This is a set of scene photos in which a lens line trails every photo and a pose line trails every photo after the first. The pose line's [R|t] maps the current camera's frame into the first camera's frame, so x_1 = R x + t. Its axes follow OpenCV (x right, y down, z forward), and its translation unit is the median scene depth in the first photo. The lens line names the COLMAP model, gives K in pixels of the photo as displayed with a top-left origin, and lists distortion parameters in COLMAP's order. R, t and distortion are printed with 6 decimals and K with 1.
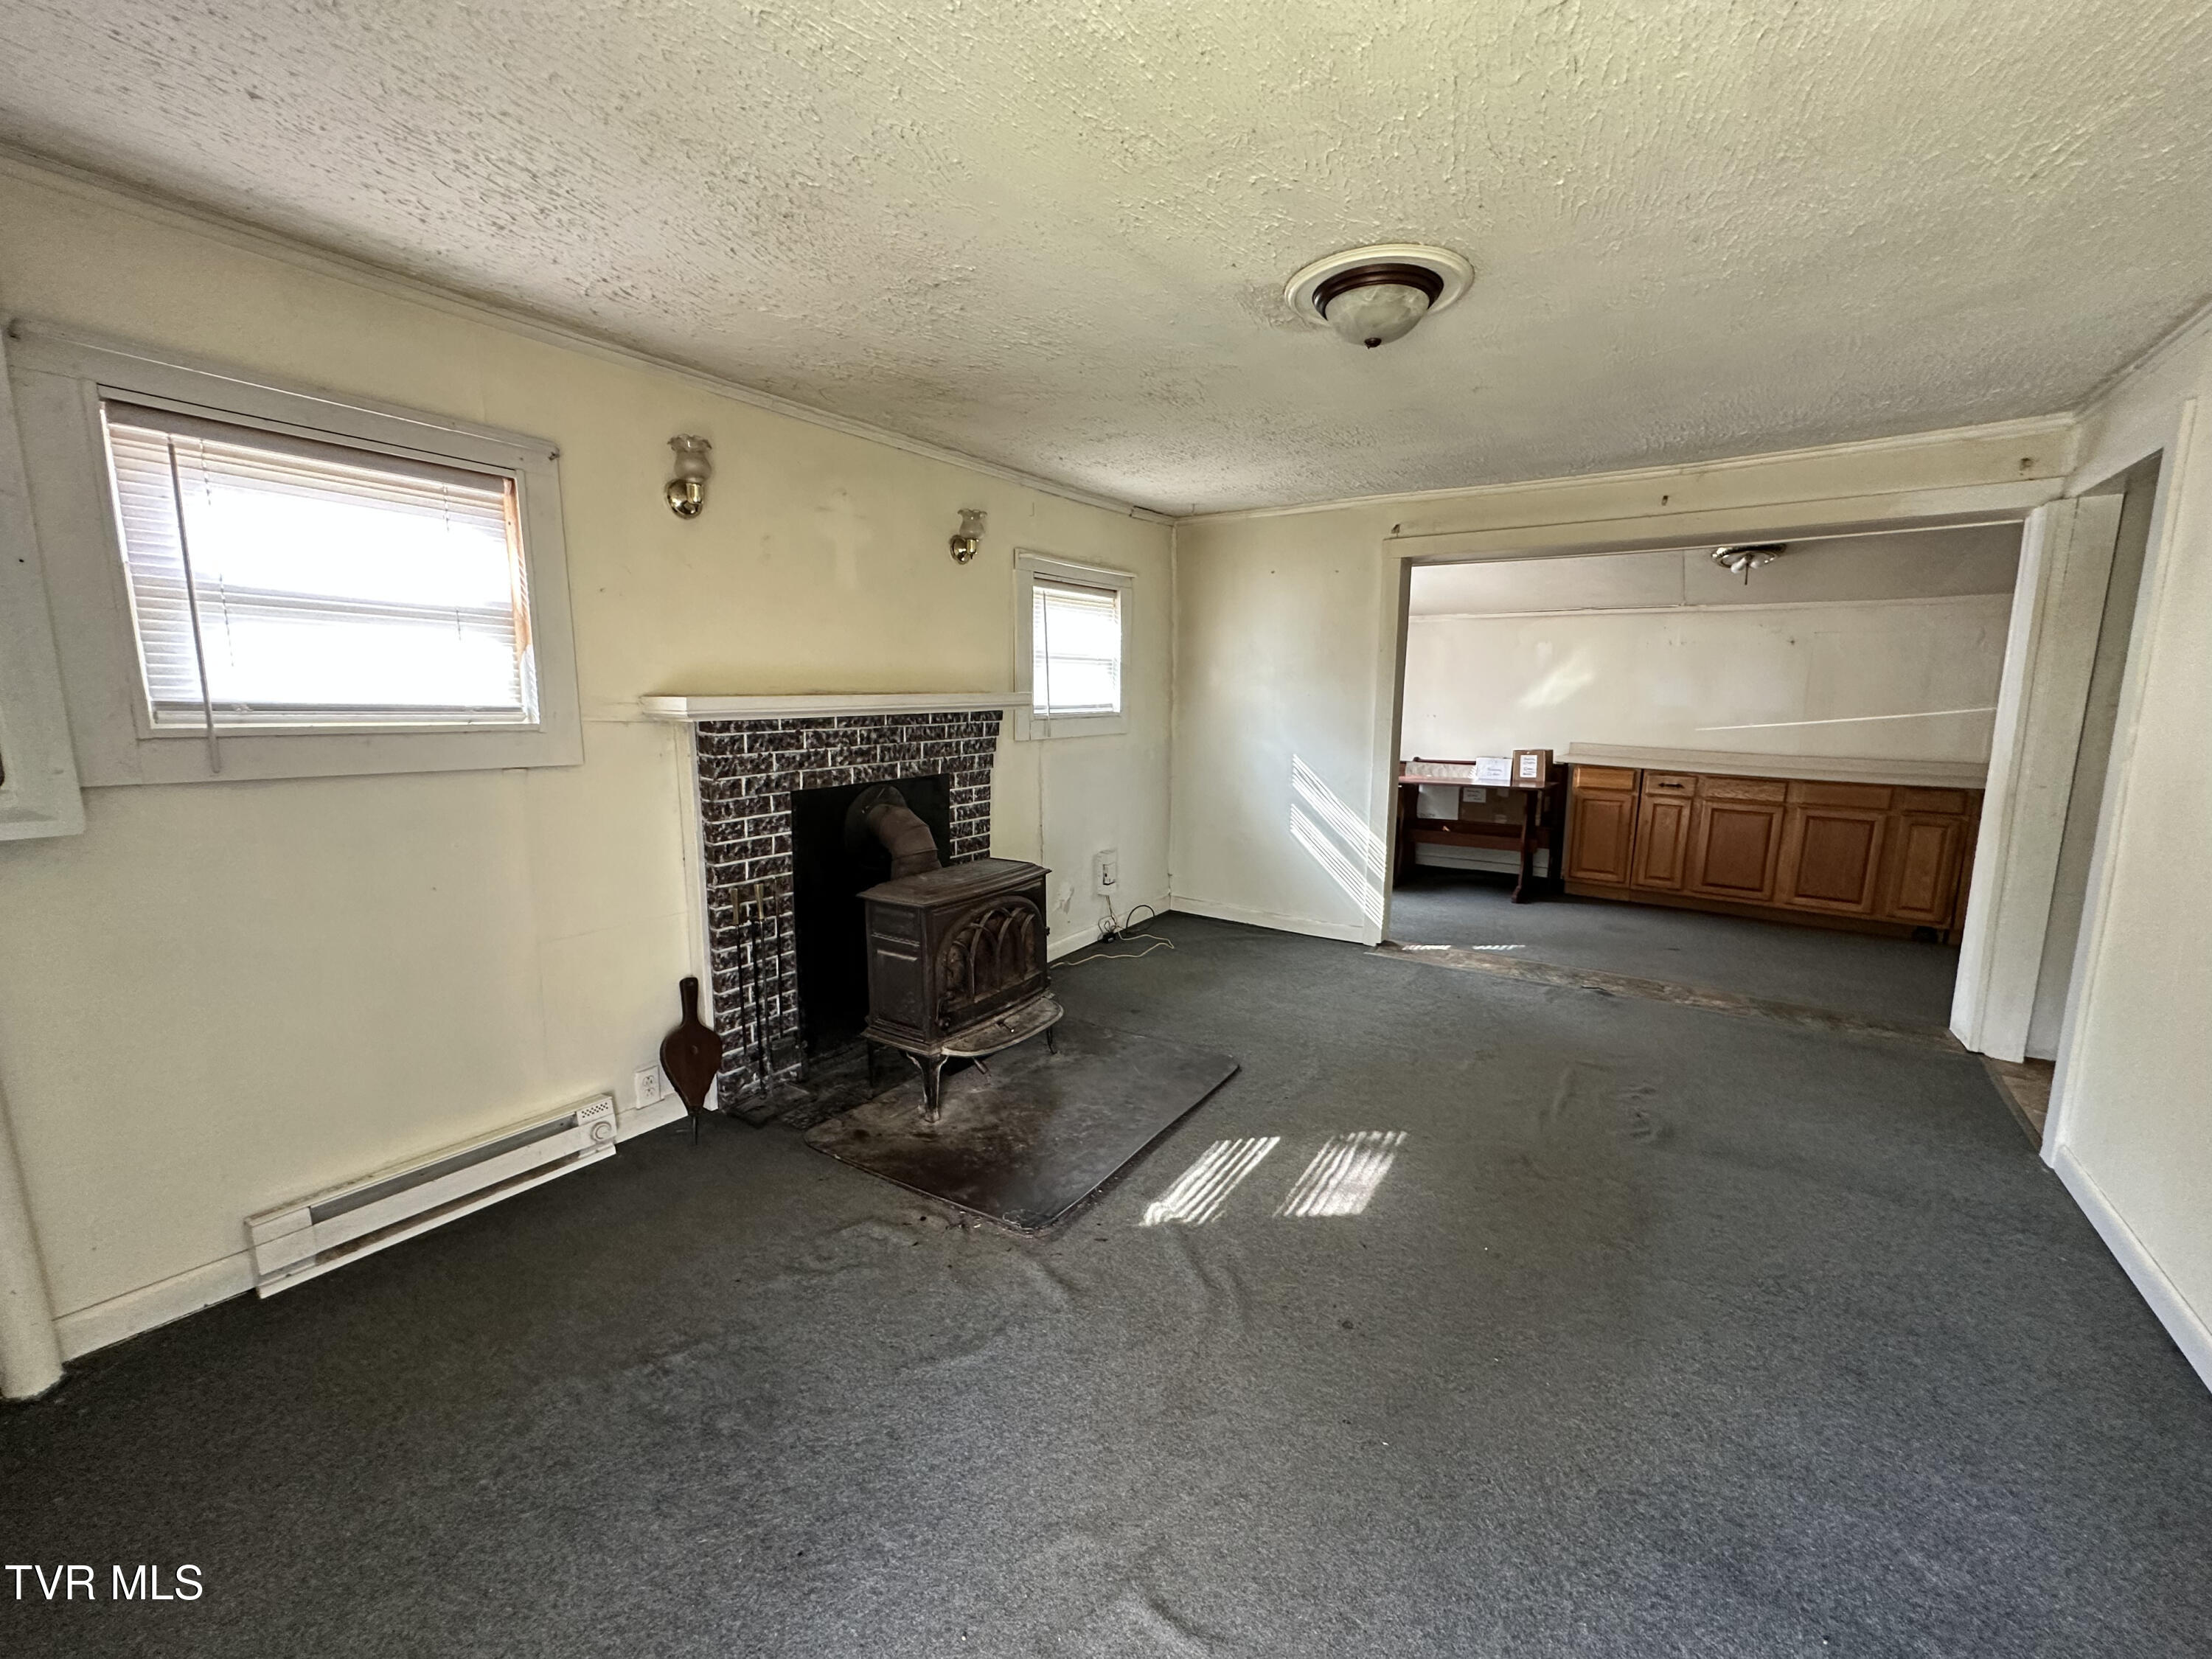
lens RADIAL K [[900.6, 0, 1121.9], [0, 900.6, 835.7], [0, 0, 1]] dist [-0.005851, 0.001052]
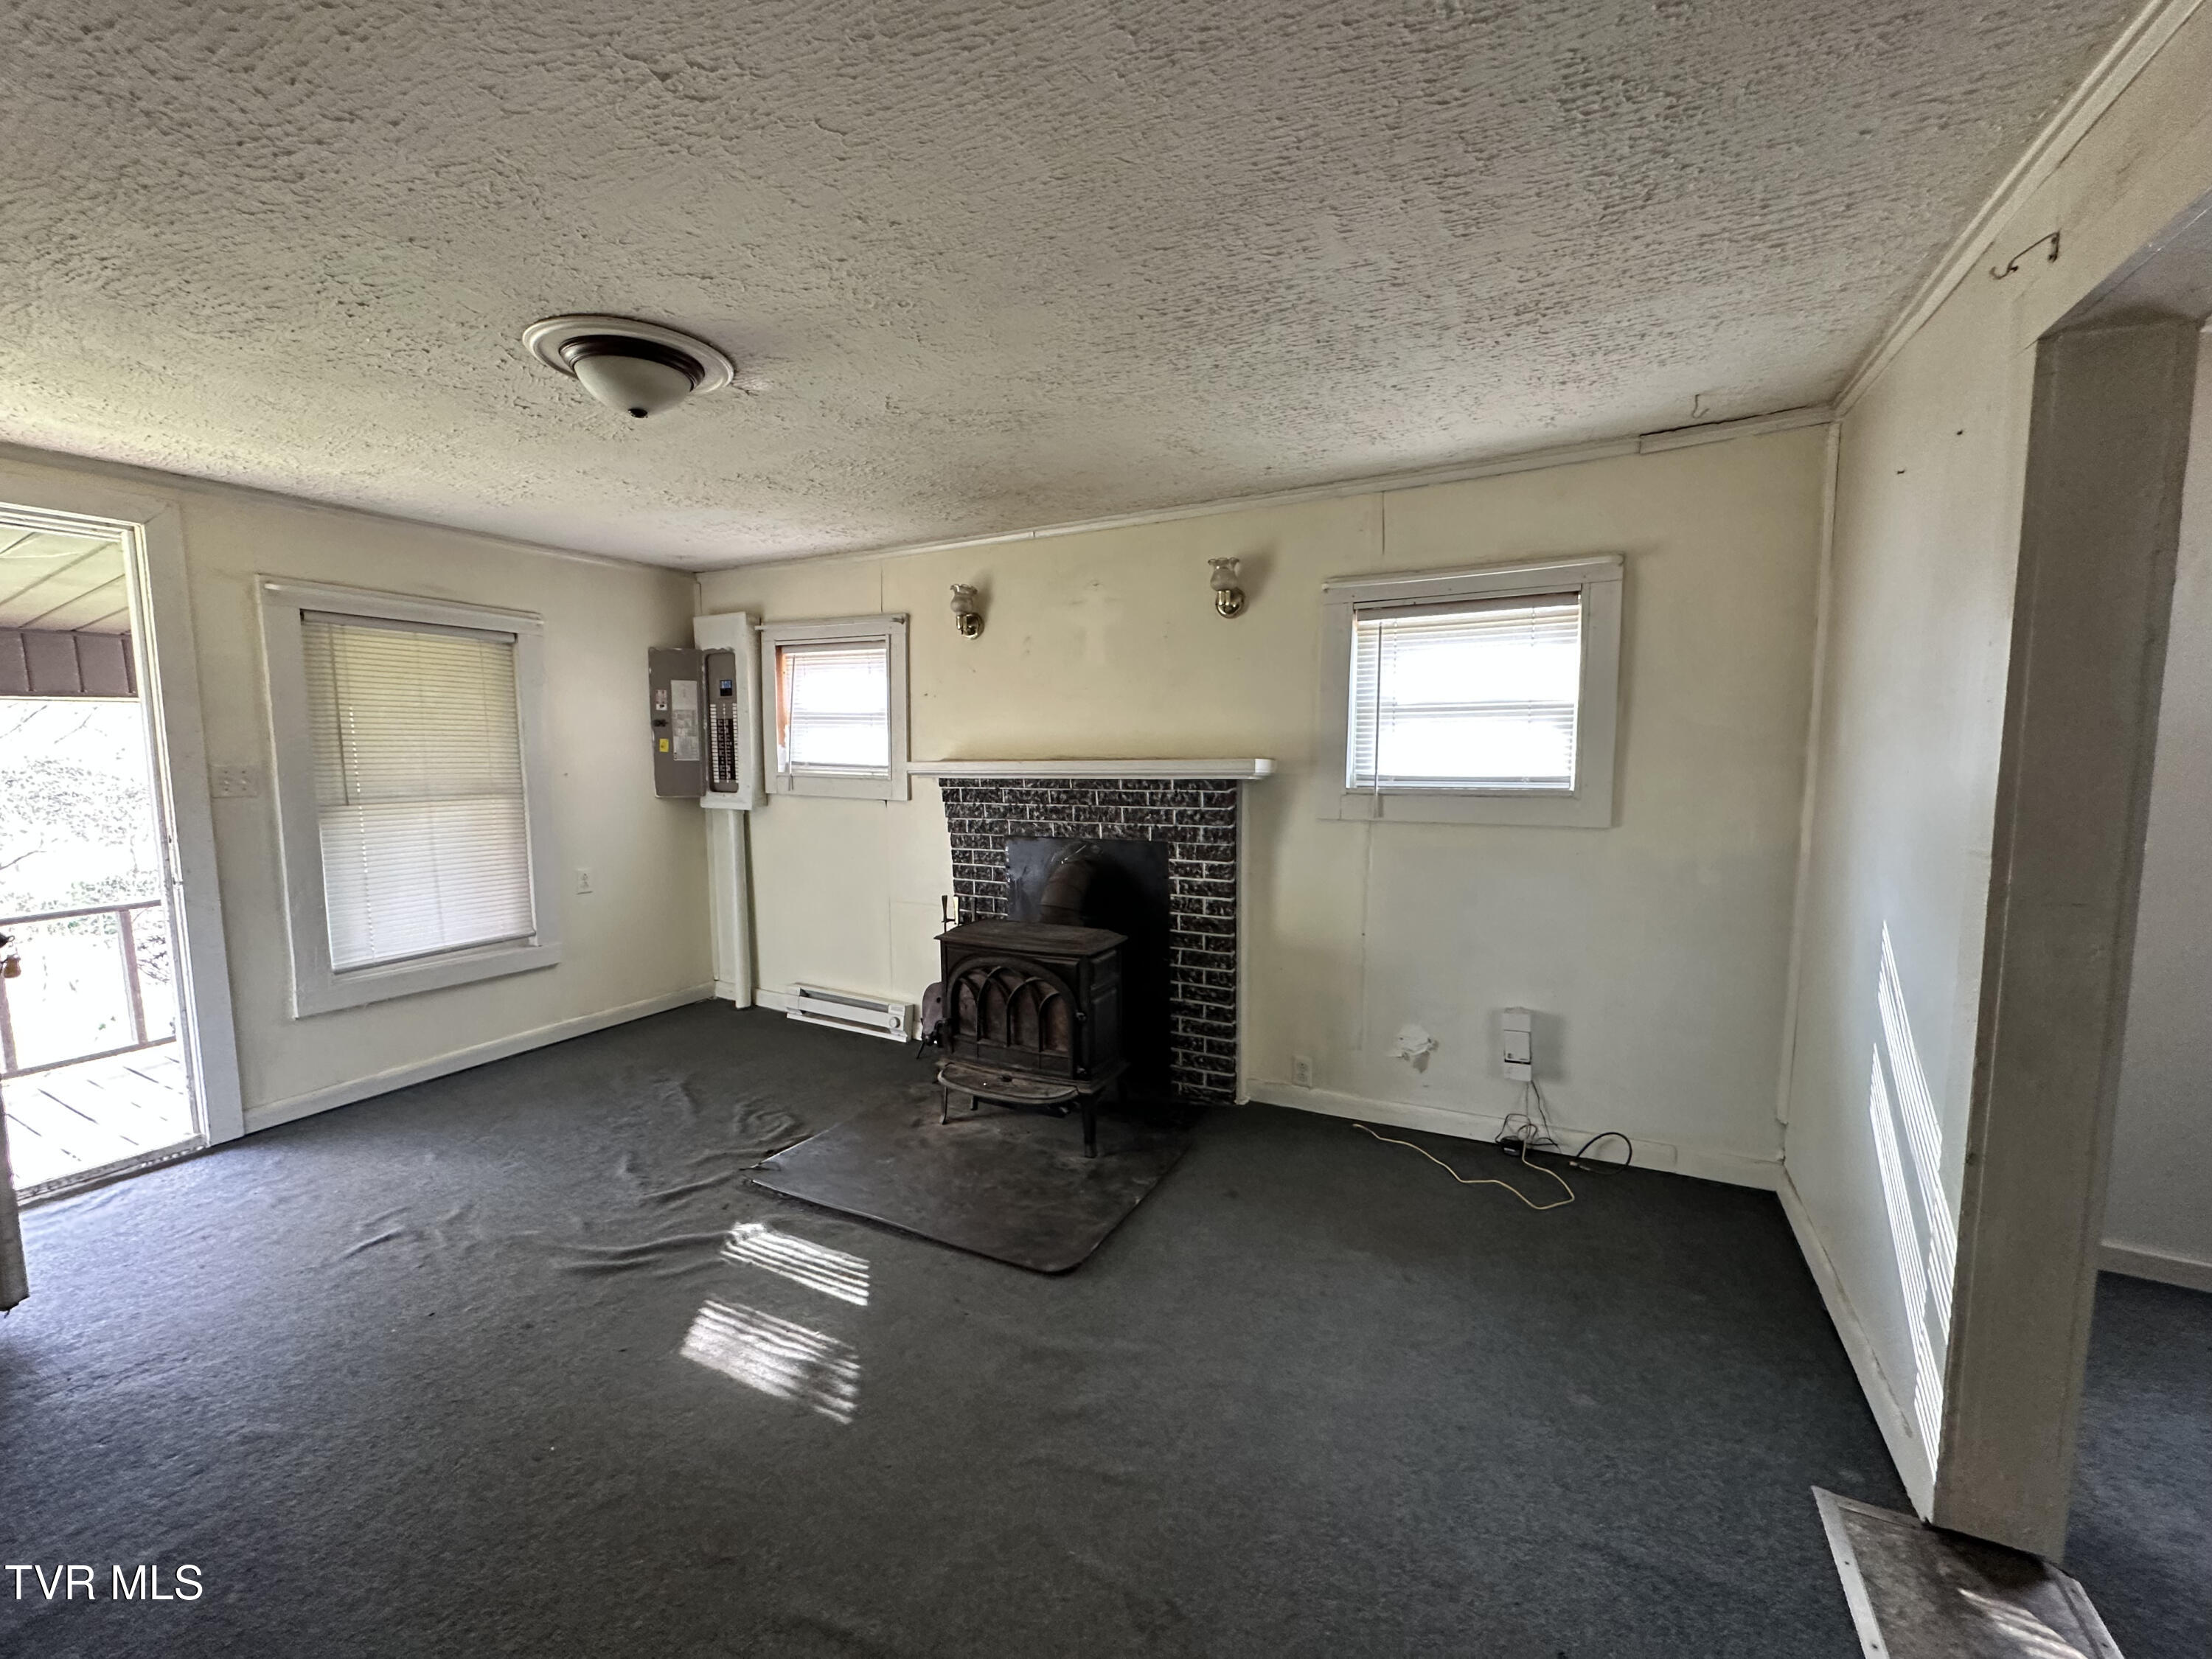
lens RADIAL K [[900.6, 0, 1091.5], [0, 900.6, 830.2], [0, 0, 1]] dist [-0.005851, 0.001052]
pose [[0.071334, 0.093461, -0.993064, 0.865489], [-0.149631, 0.985337, 0.081985, -0.170485], [0.986165, 0.142745, 0.084272, 0.963129]]
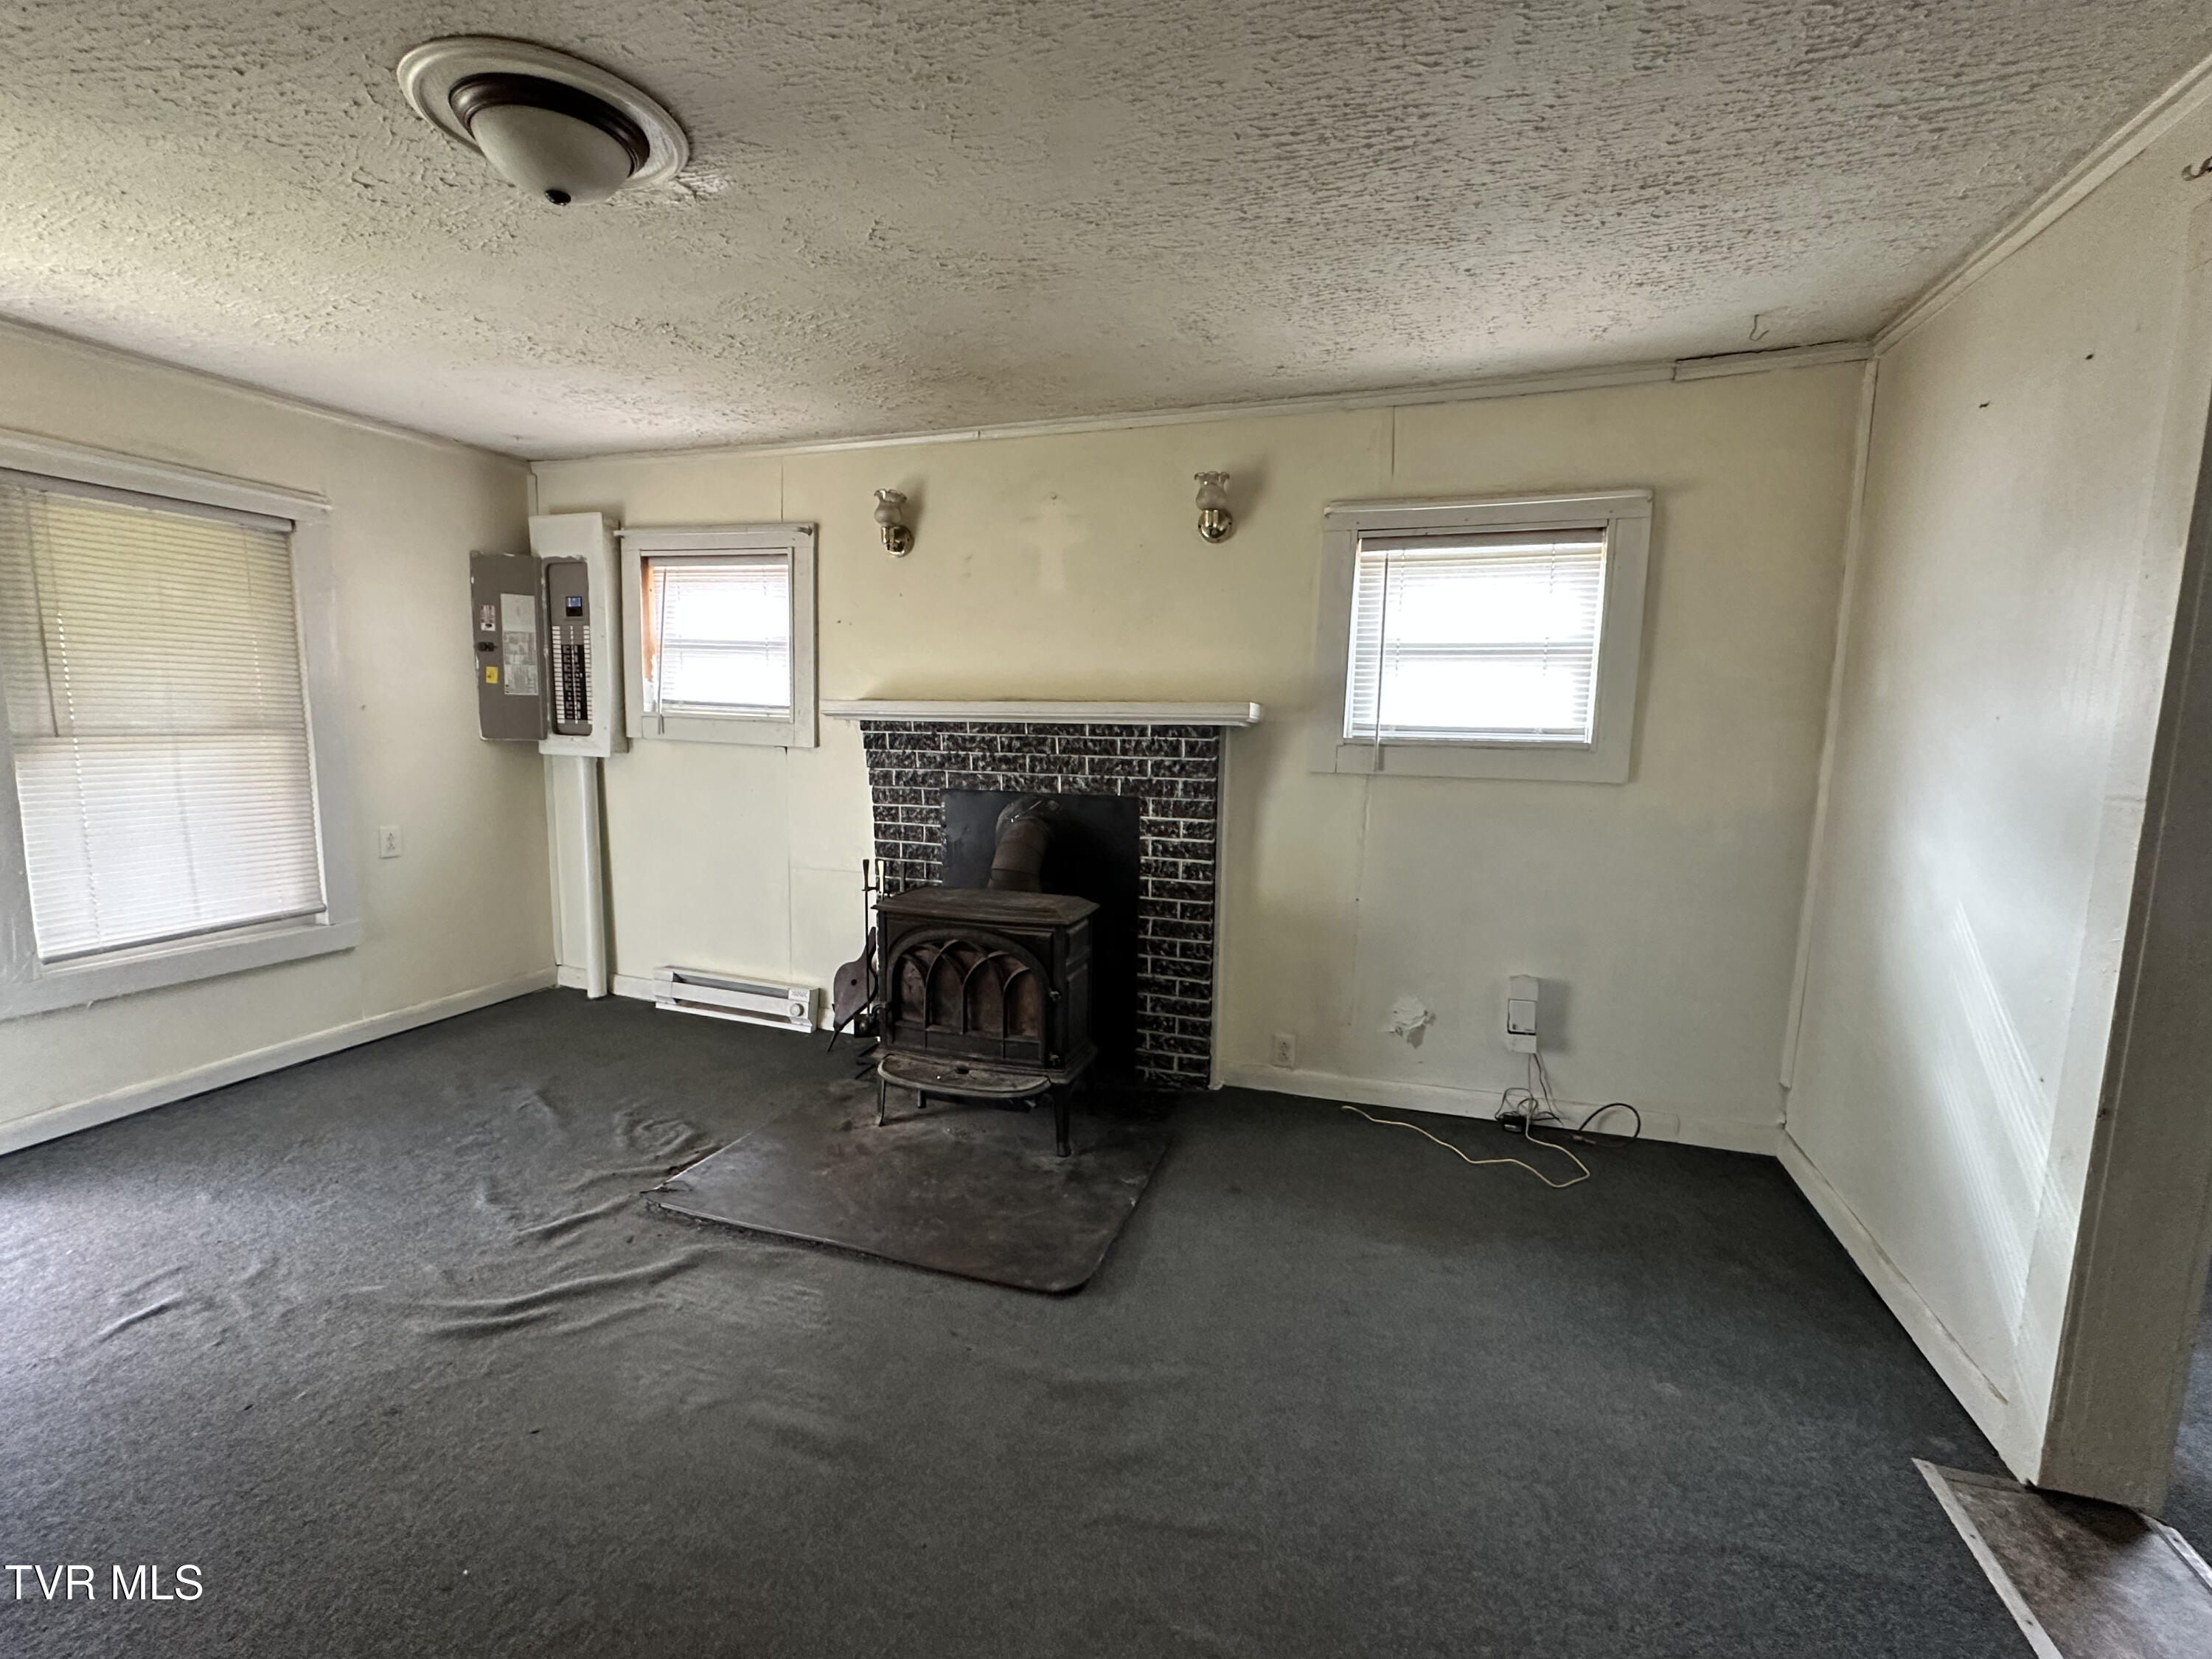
lens RADIAL K [[975.5, 0, 1095.8], [0, 975.5, 834.4], [0, 0, 1]] dist [-0.006900, 0.001751]
pose [[0.230179, 0.129154, -0.964540, 0.785111], [-0.170179, 0.981223, 0.090776, -0.127700], [0.958153, 0.143250, 0.247836, 0.851013]]
